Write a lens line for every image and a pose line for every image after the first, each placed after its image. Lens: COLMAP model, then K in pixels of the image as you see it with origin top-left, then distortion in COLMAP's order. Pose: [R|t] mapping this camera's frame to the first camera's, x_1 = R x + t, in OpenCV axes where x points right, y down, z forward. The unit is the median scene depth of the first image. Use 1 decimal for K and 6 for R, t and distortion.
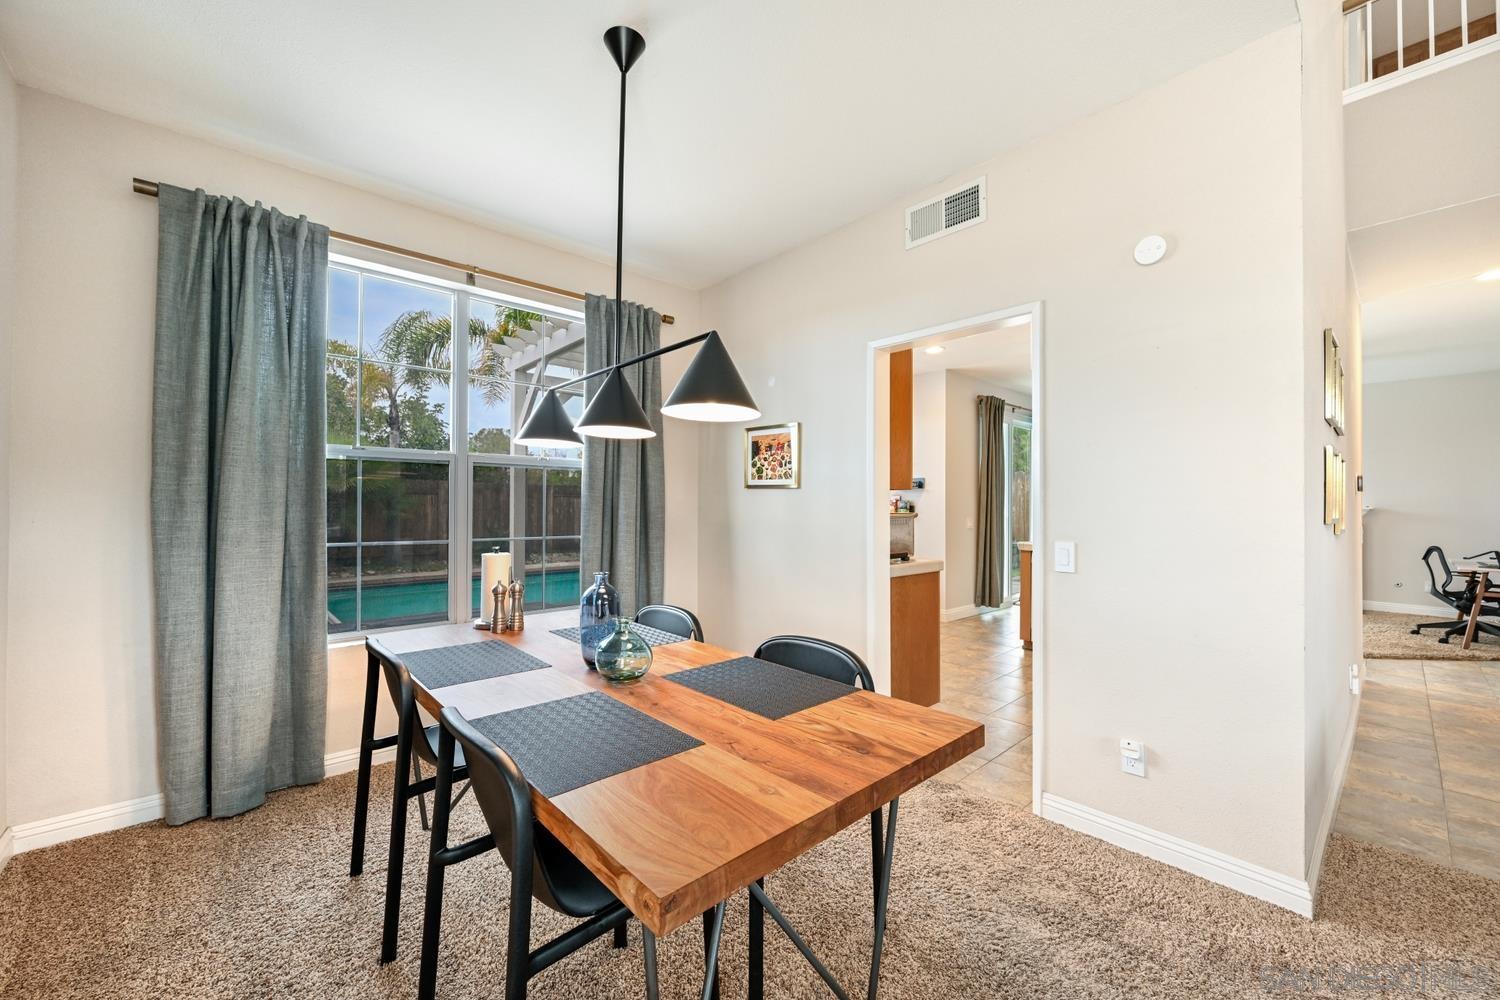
lens RADIAL K [[585.2, 0, 750.6], [0, 585.2, 502.7], [0, 0, 1]] dist [-0.003011, -0.000289]
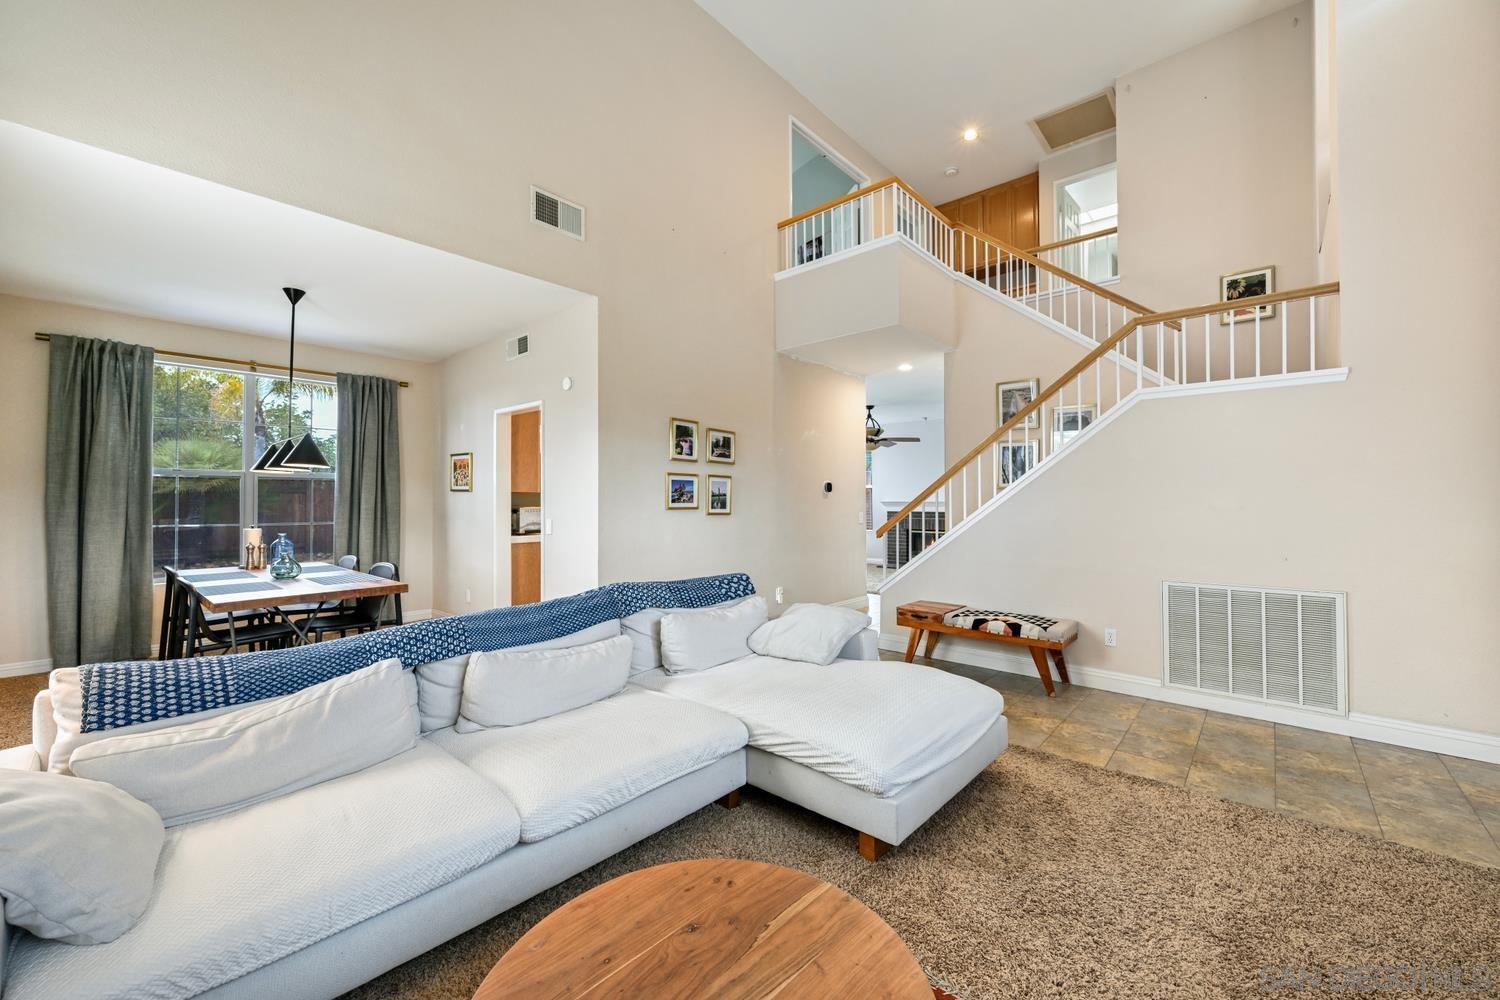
lens RADIAL K [[585.2, 0, 751.4], [0, 585.2, 494.9], [0, 0, 1]] dist [-0.003011, -0.000289]
pose [[0.993305, -0.003738, 0.115463, 0.921013], [0.004410, 0.999975, -0.005567, -0.004108], [-0.115439, 0.006039, 0.993296, -1.020832]]
